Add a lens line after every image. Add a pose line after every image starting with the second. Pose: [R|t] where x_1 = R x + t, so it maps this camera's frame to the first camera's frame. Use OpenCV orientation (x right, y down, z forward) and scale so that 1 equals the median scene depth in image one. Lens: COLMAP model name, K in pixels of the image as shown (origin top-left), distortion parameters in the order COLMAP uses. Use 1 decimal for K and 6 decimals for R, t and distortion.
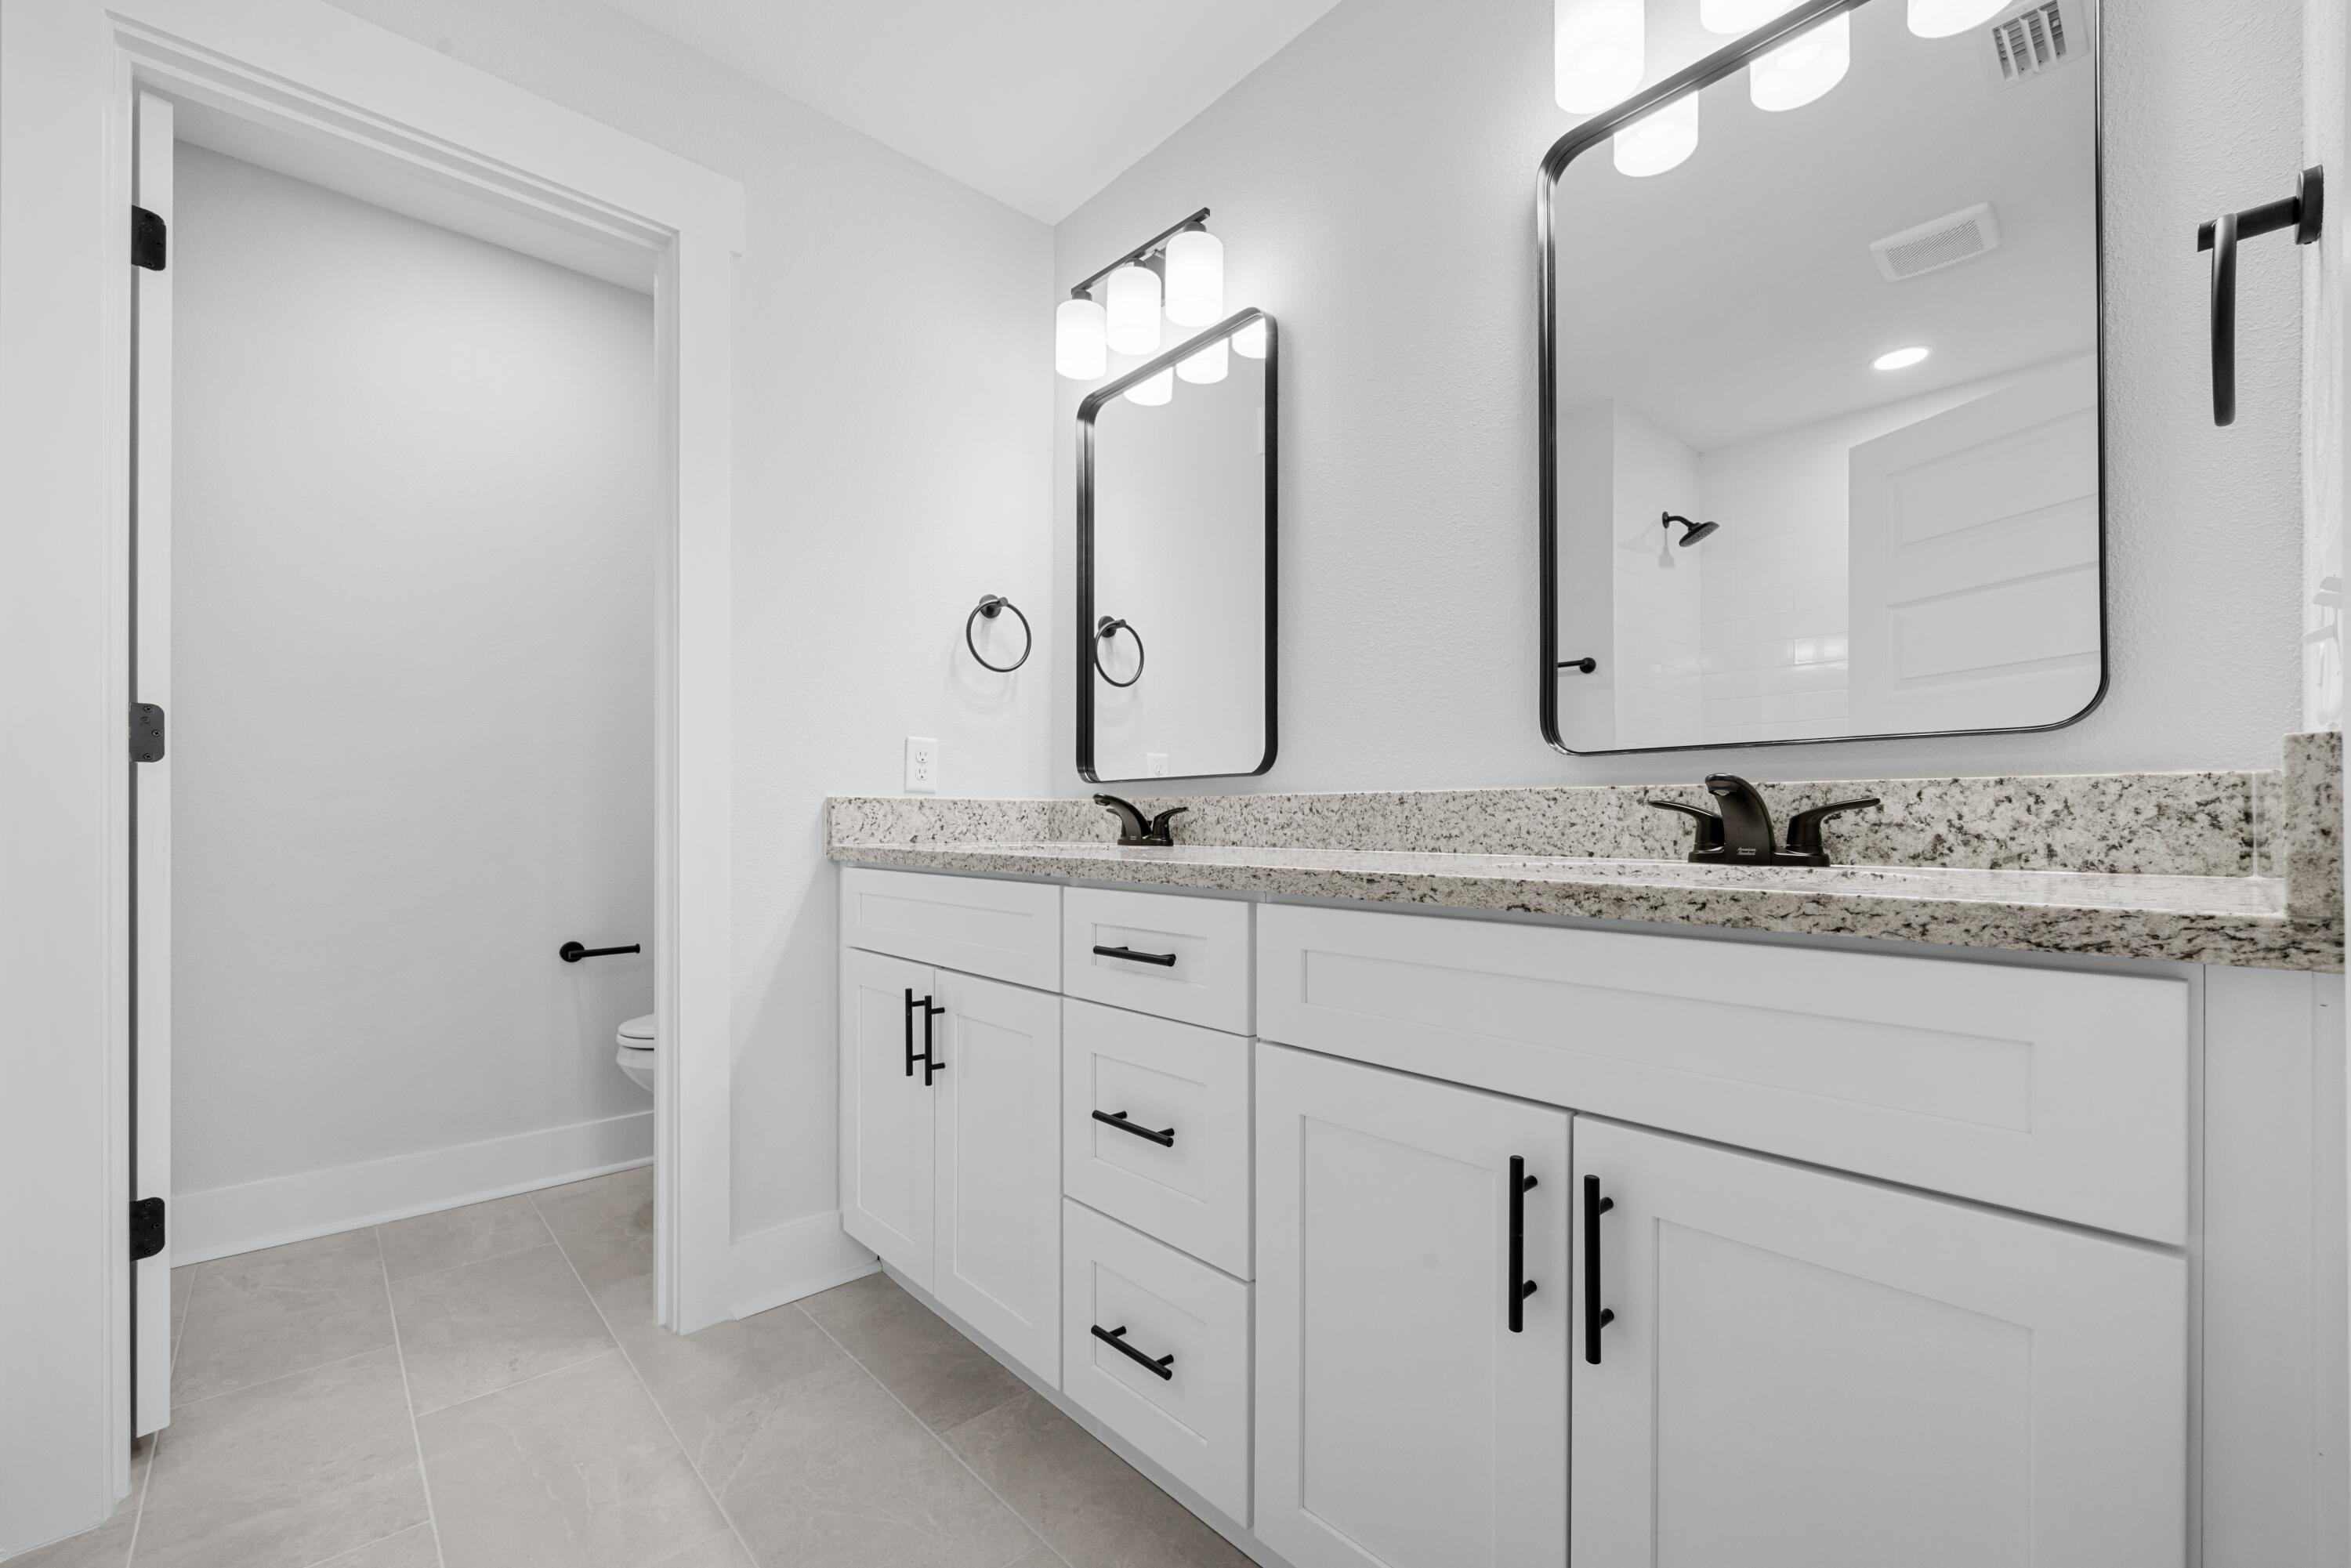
lens RADIAL K [[946.6, 0, 1188.9], [0, 946.6, 815.8], [0, 0, 1]] dist [-0.000785, 0.000153]
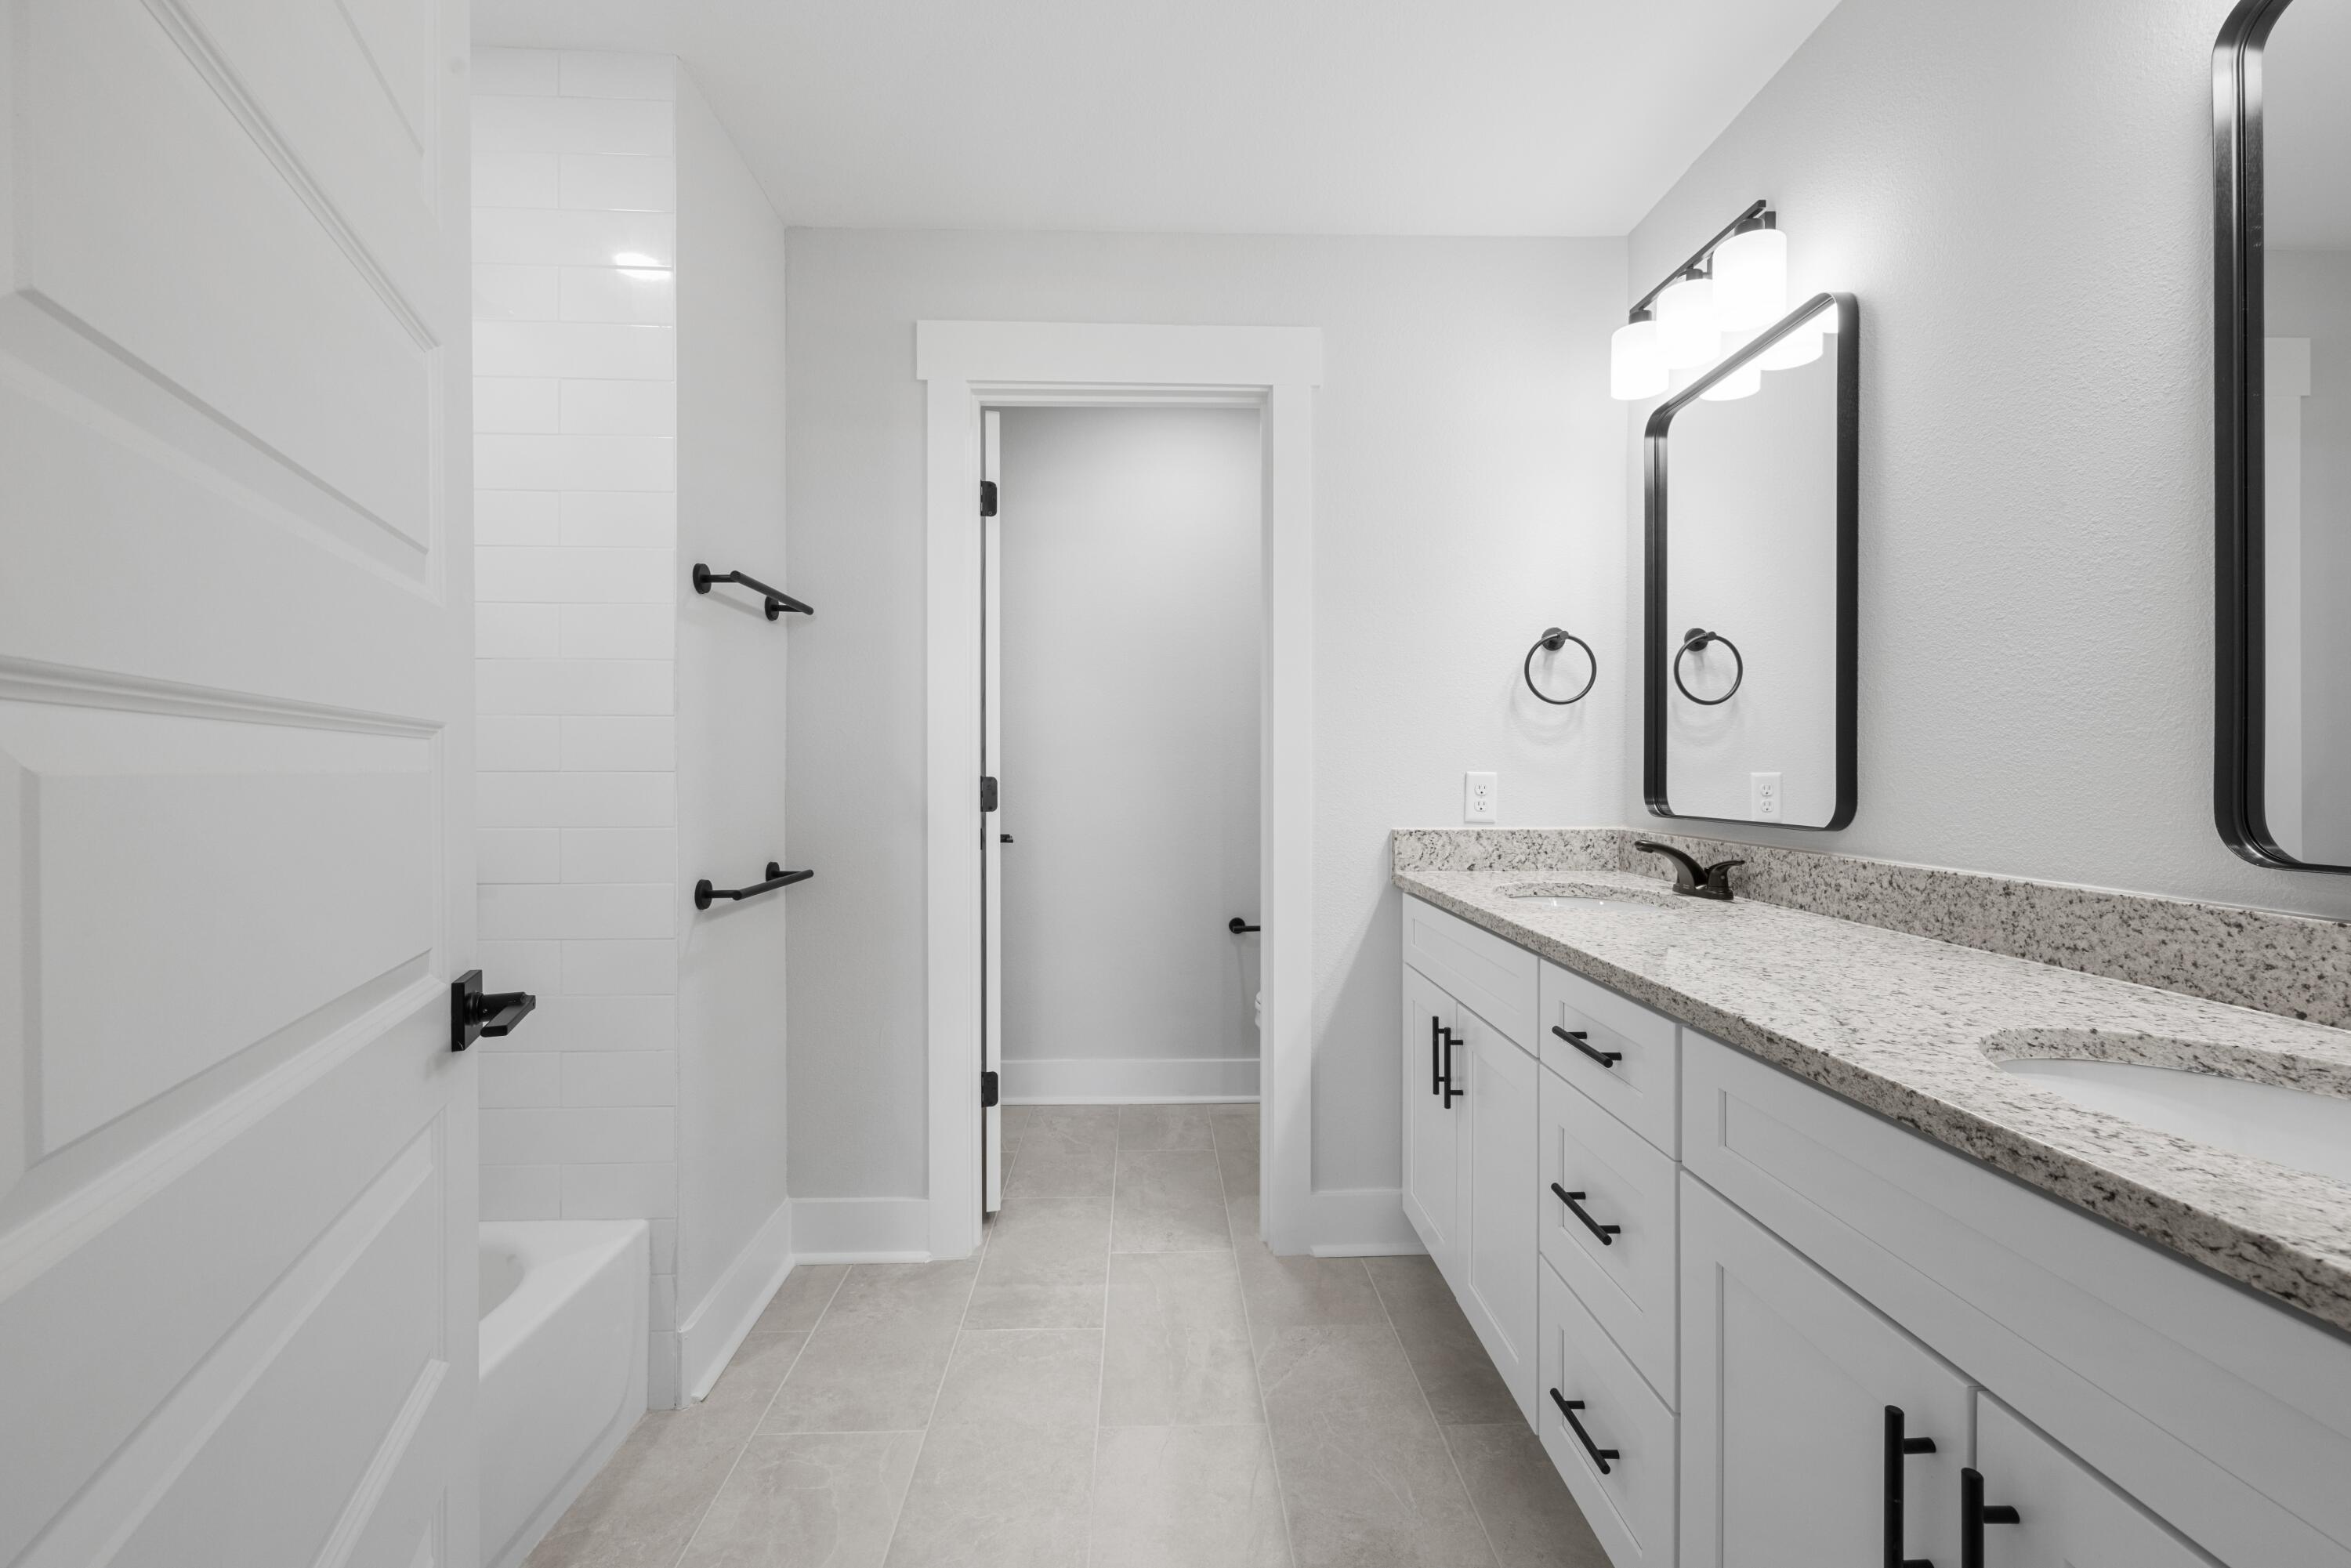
lens RADIAL K [[946.6, 0, 1199.0], [0, 946.6, 775.9], [0, 0, 1]] dist [-0.000785, 0.000153]
pose [[0.765969, 0.010362, -0.642794, 0.208031], [-0.003819, 0.999926, 0.011569, -0.114579], [0.642866, -0.006407, 0.765952, -0.033654]]
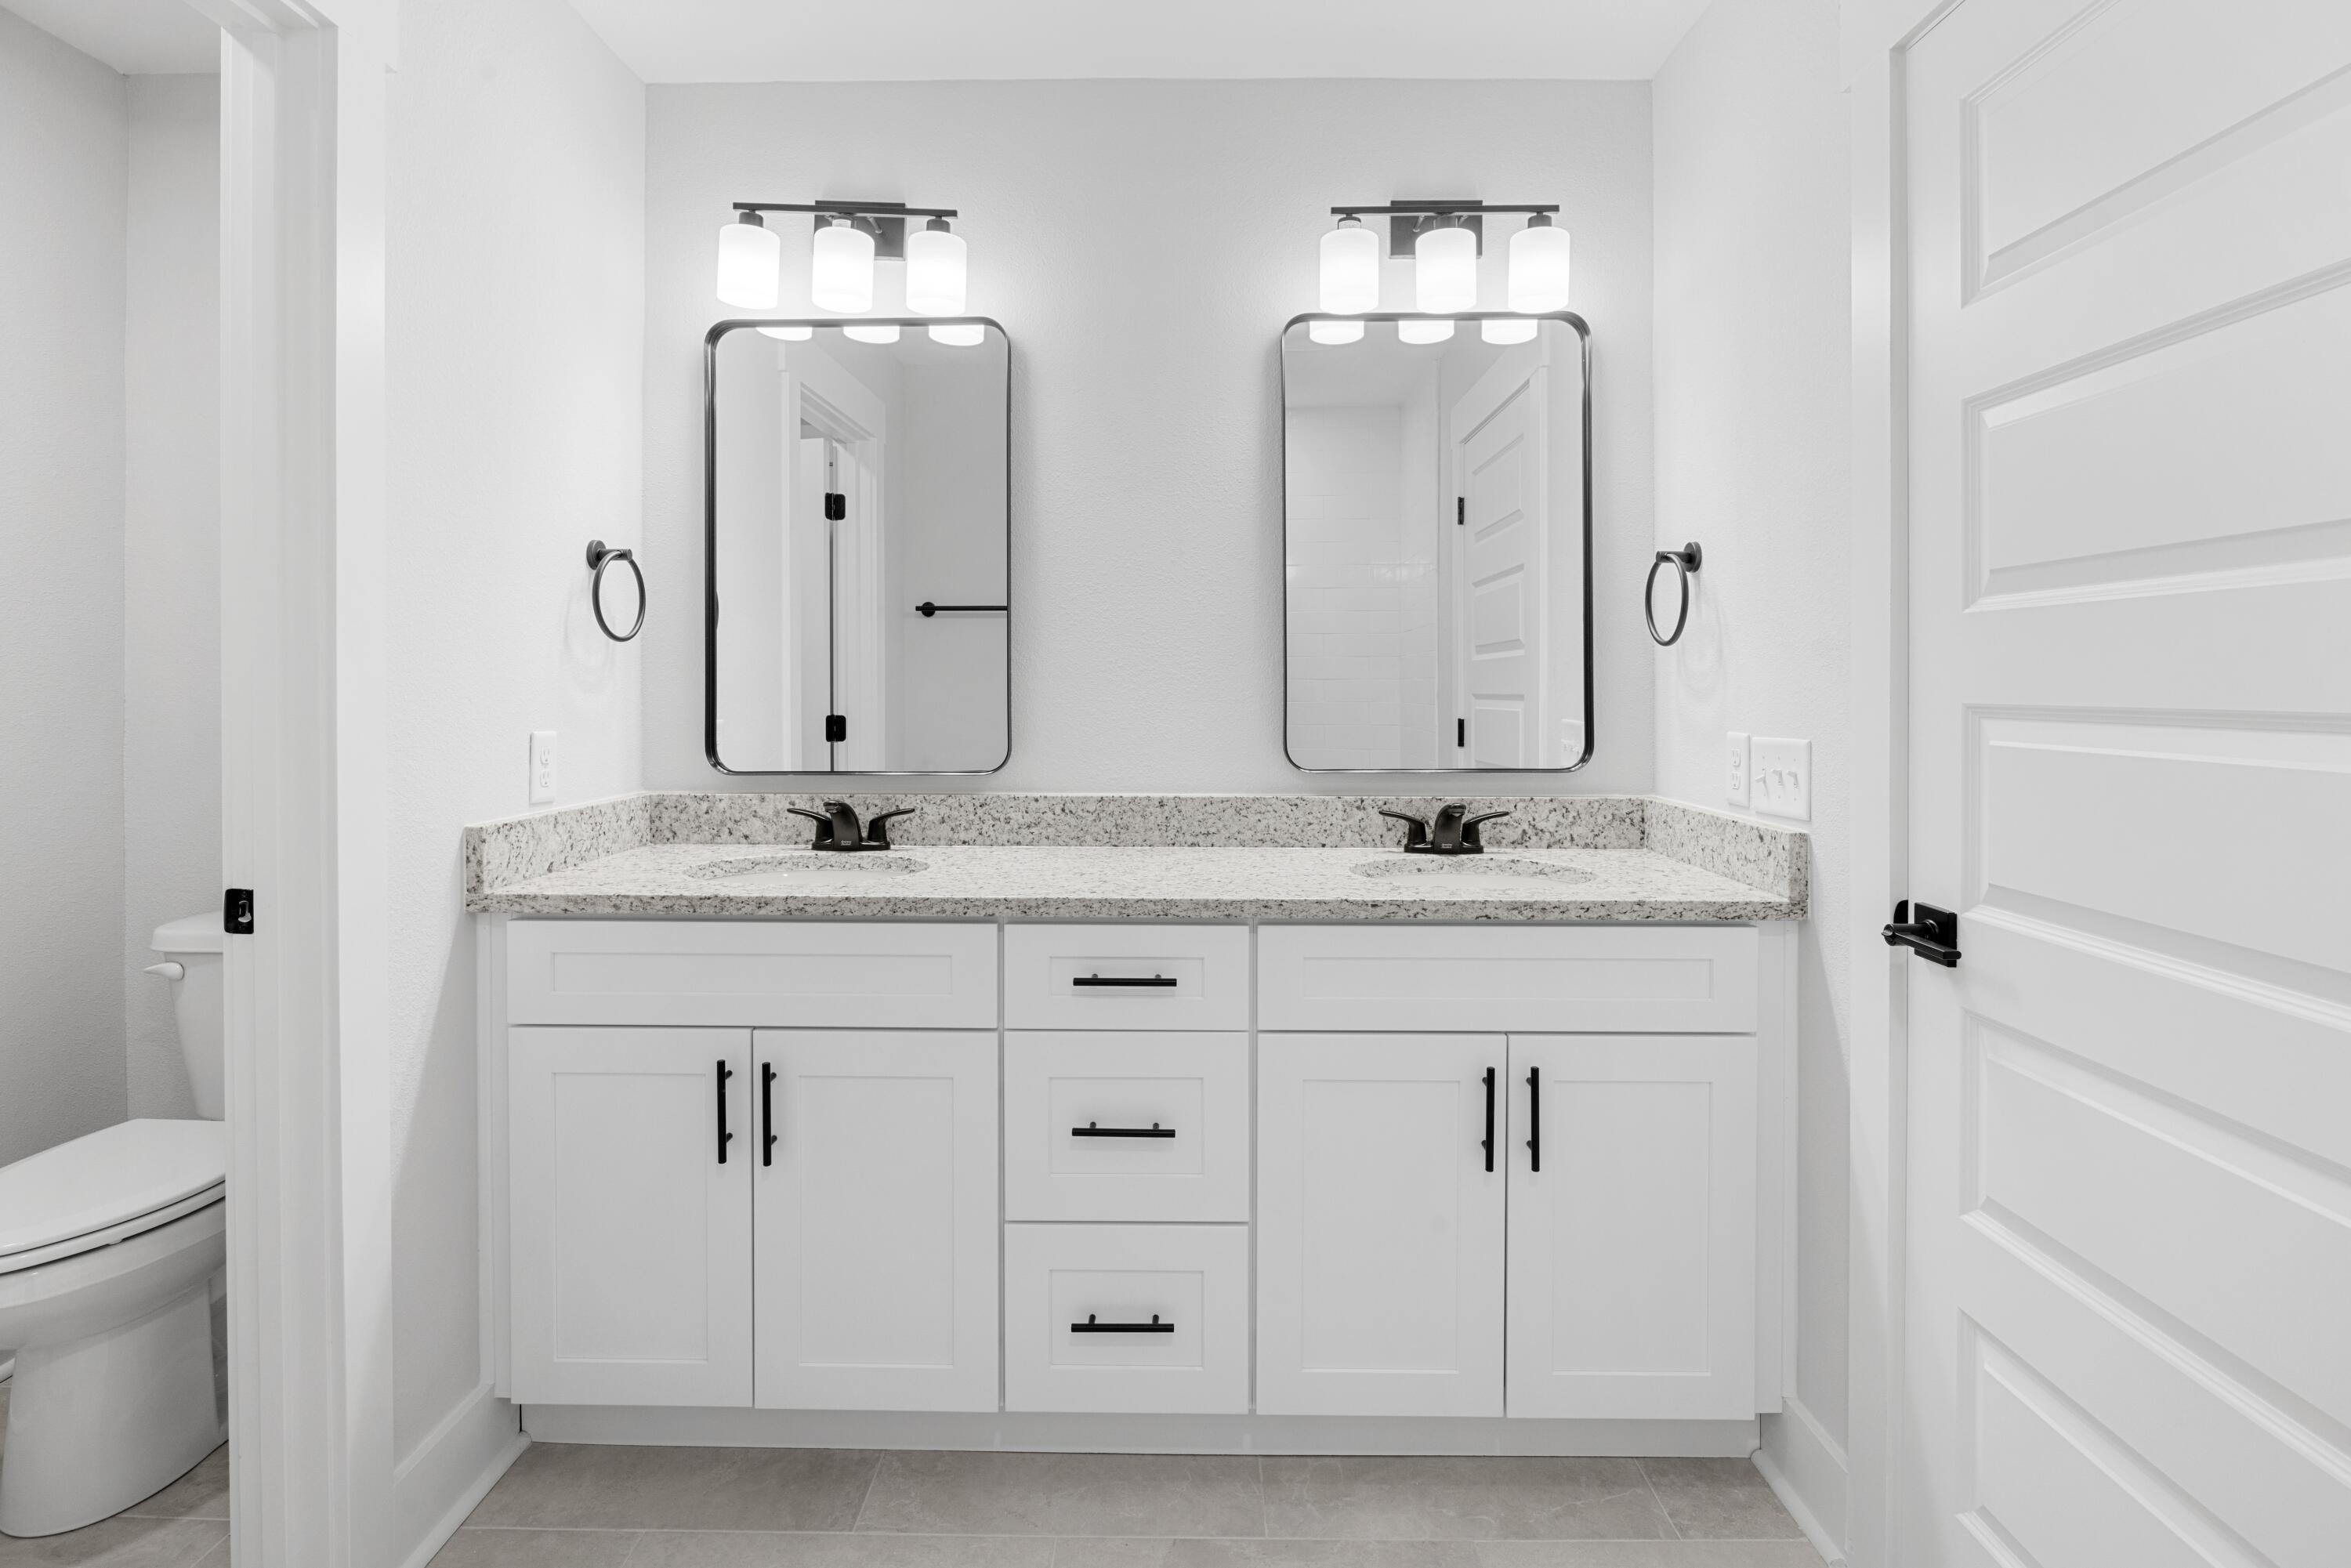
lens RADIAL K [[1118.2, 0, 1187.7], [0, 1118.2, 699.2], [0, 0, 1]] dist [-0.004541, 0.000553]
pose [[0.700453, -0.001664, 0.713697, -0.720936], [-0.005088, 0.999960, 0.007325, -0.151206], [-0.713680, -0.008762, 0.700417, 0.004902]]
